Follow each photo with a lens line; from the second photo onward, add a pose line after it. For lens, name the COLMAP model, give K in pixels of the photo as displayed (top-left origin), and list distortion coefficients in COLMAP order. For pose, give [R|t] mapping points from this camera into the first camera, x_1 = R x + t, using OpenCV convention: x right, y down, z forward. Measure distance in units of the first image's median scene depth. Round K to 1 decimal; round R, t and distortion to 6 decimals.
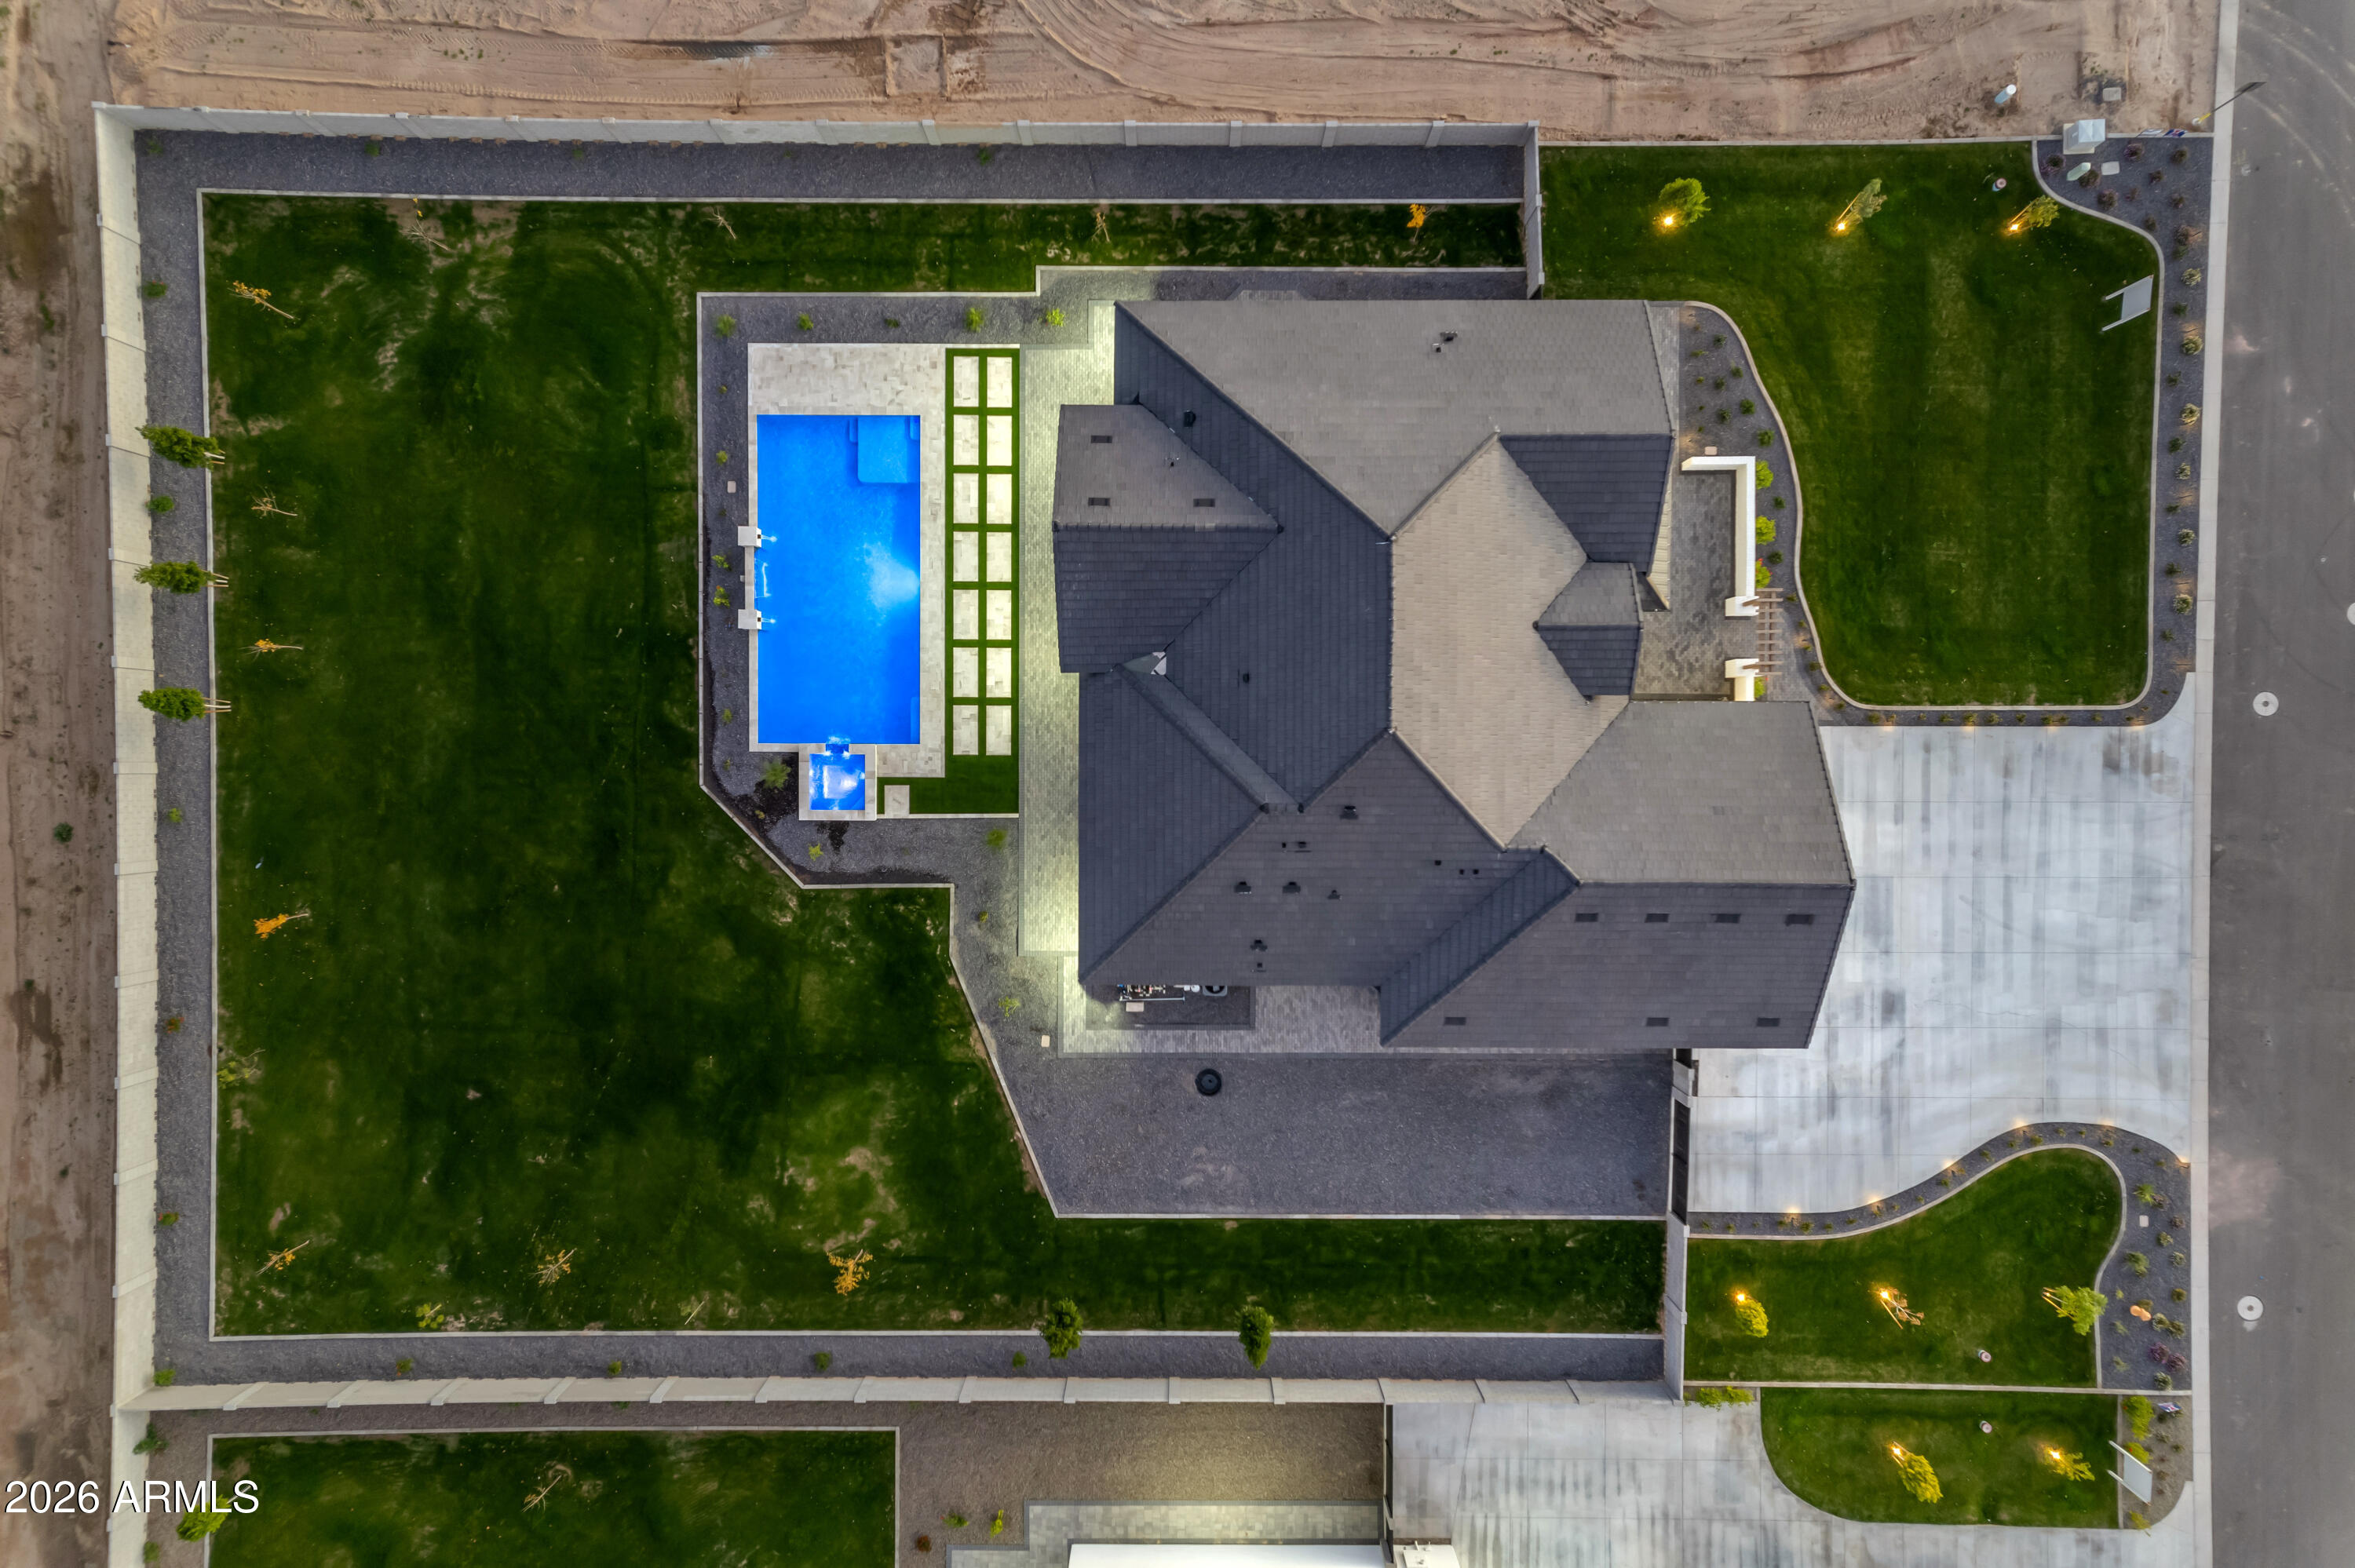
lens RADIAL K [[1498.4, 0, 1177.5], [0, 1498.4, 784.0], [0, 0, 1]] dist [-0.001666, 0.051951]
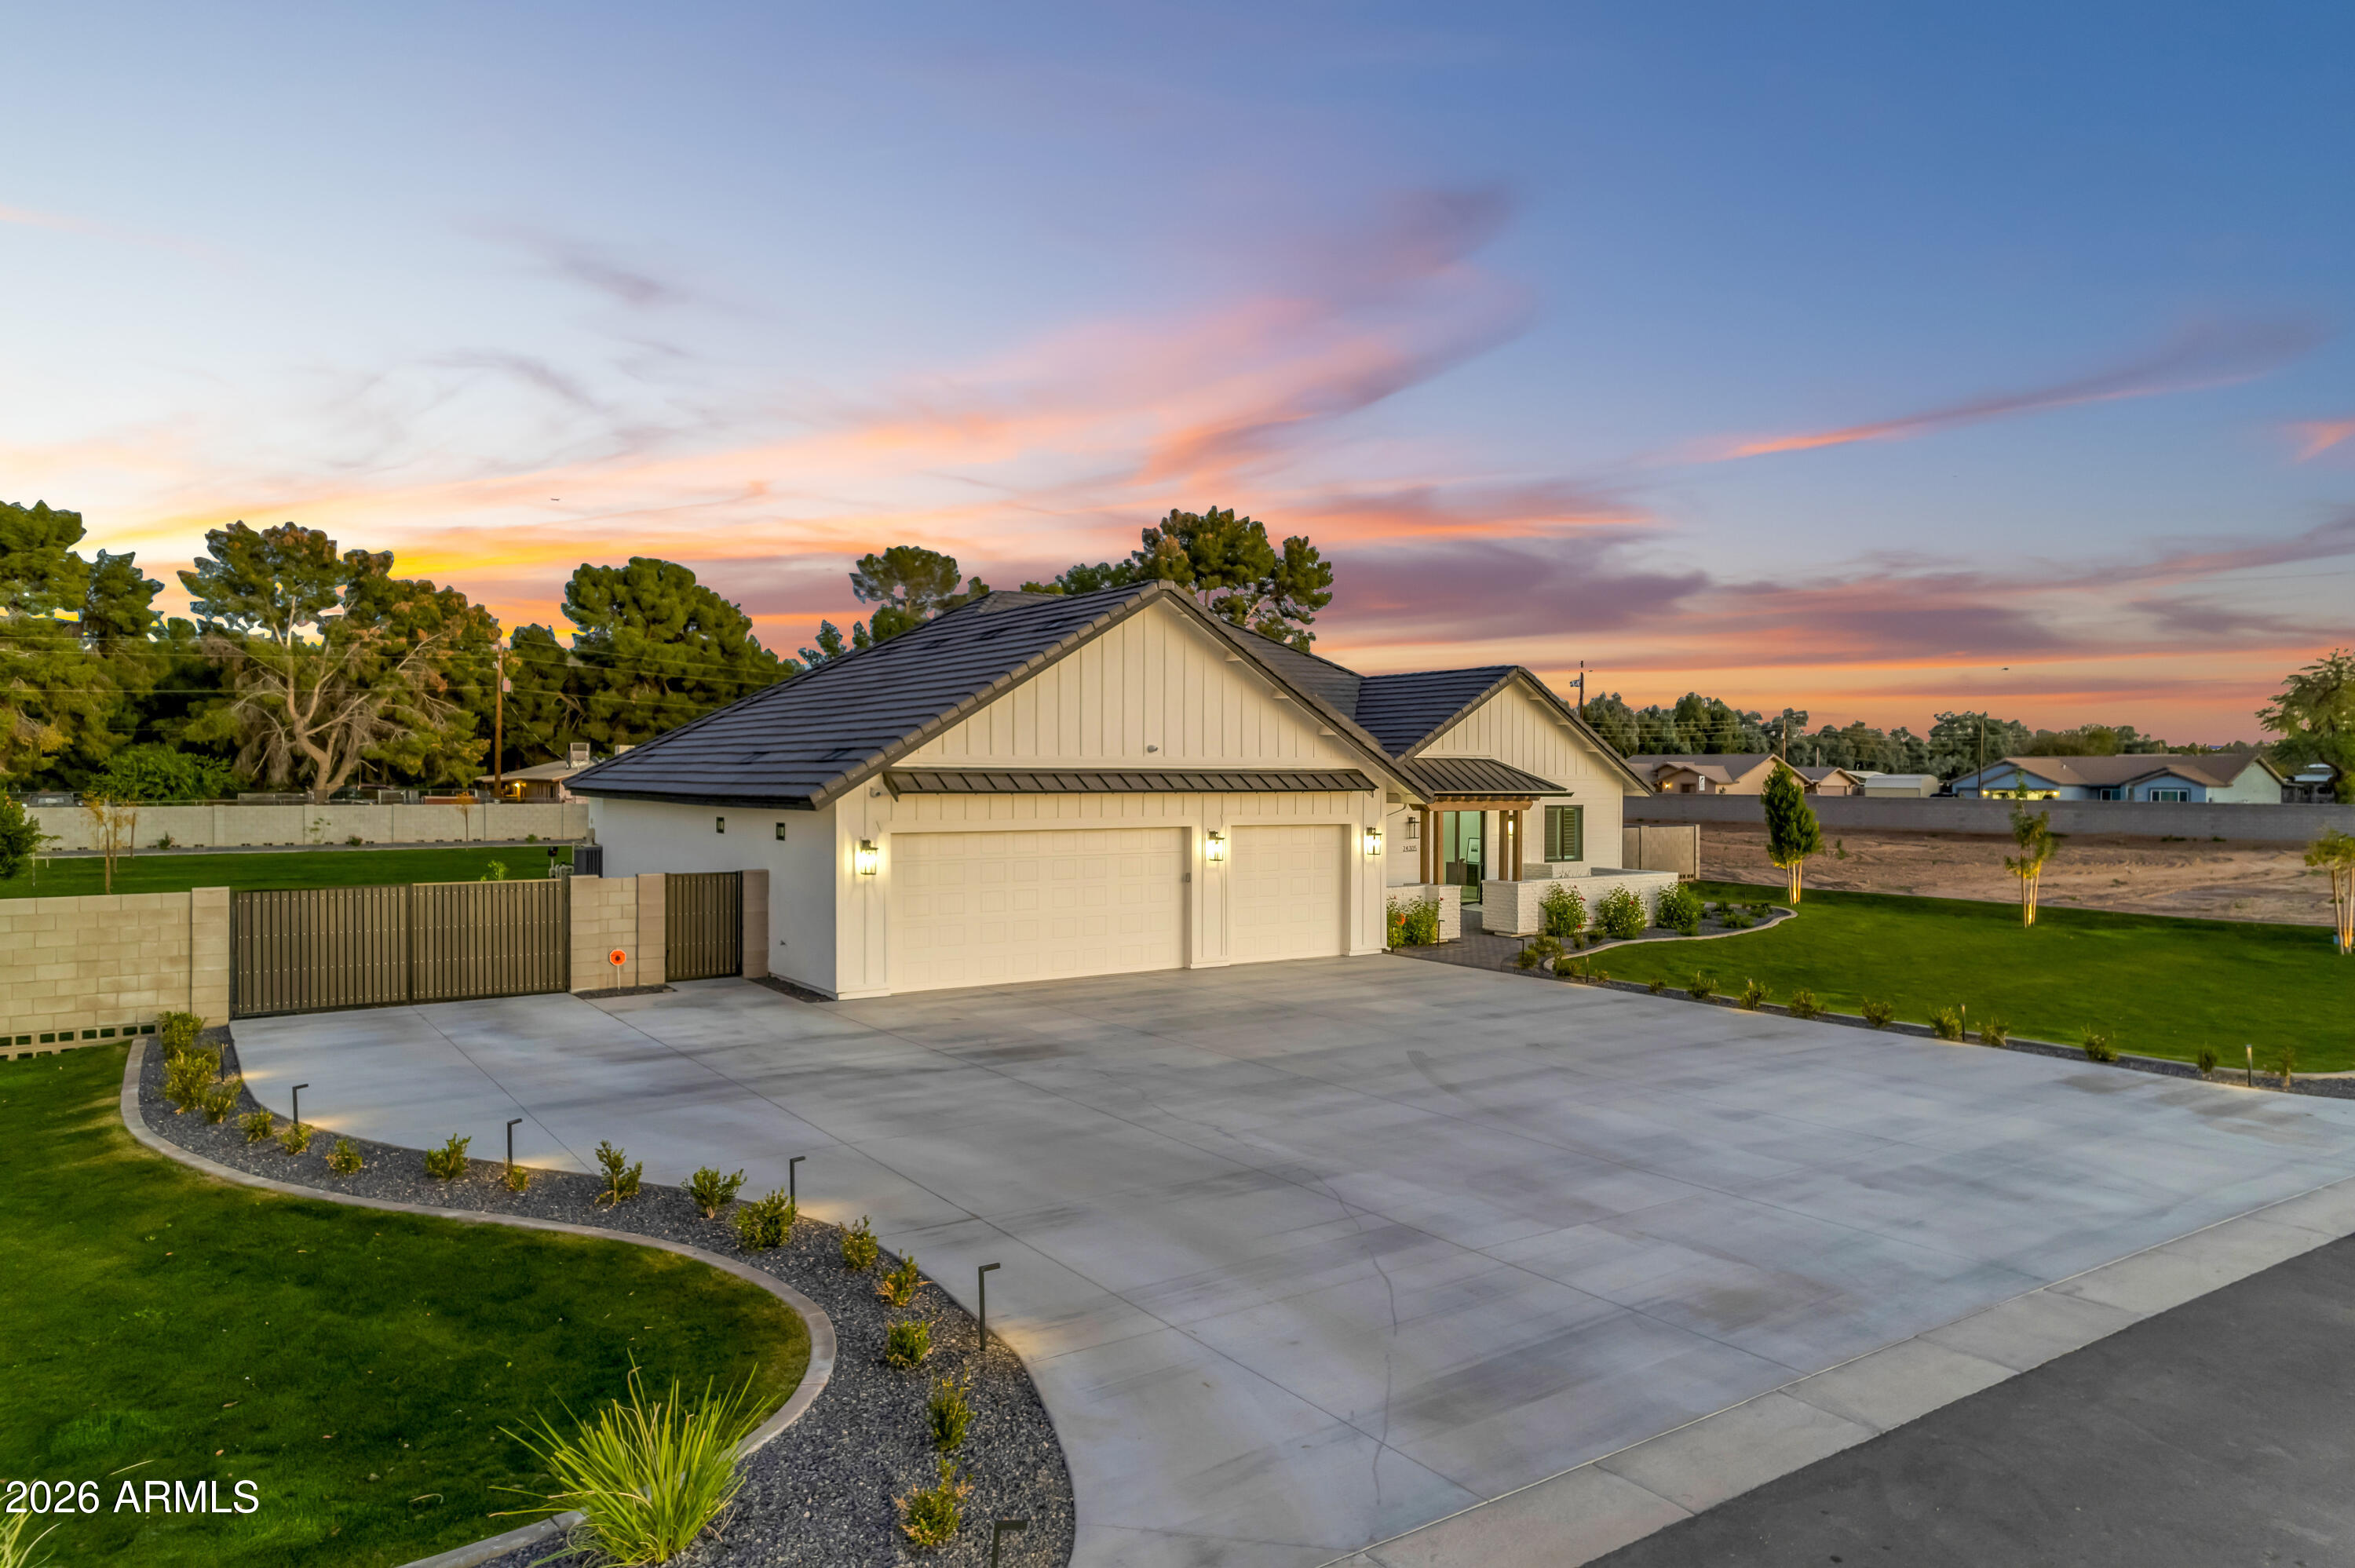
lens RADIAL K [[1498.4, 0, 1177.5], [0, 1498.4, 784.0], [0, 0, 1]] dist [-0.001666, 0.051951]
pose [[0.563549, 0.008872, -0.826035, 0.756806], [-0.825941, -0.012451, -0.563618, 0.302064], [-0.015285, 0.999883, 0.000311, 0.939736]]
